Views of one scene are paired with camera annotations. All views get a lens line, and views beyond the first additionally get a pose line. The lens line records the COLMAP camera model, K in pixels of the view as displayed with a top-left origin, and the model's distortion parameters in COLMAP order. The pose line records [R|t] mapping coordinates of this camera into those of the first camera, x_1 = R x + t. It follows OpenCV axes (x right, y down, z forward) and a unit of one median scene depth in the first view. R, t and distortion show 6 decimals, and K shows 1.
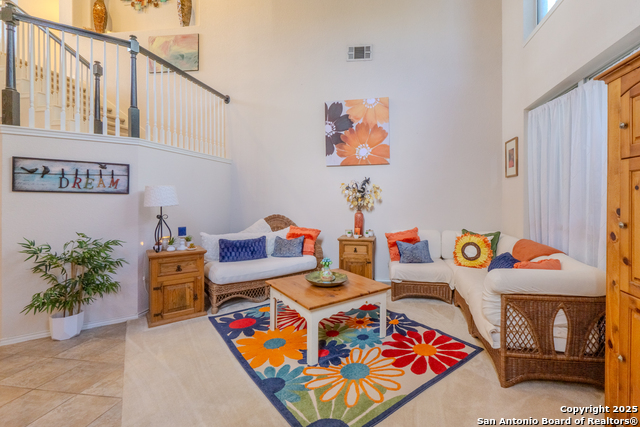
lens RADIAL K [[277.4, 0, 330.4], [0, 277.4, 197.3], [0, 0, 1]] dist [-0.002171, -0.000127]
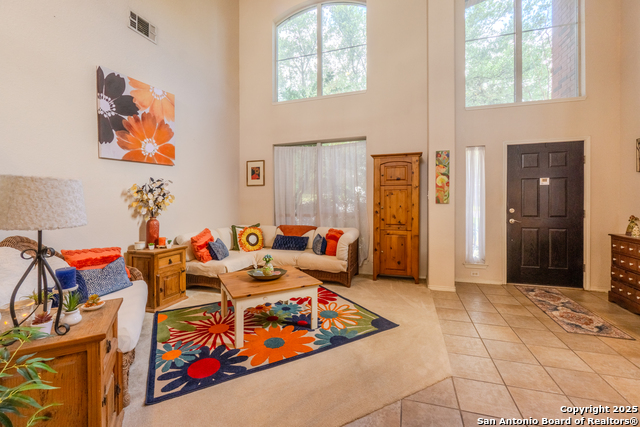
lens RADIAL K [[280.8, 0, 317.7], [0, 280.8, 199.6], [0, 0, 1]] dist [-0.000952, 0.000080]
pose [[0.181891, -0.007475, 0.983290, -0.638044], [0.010750, 0.999926, 0.005613, -0.004796], [-0.983260, 0.009550, 0.181958, 0.345043]]
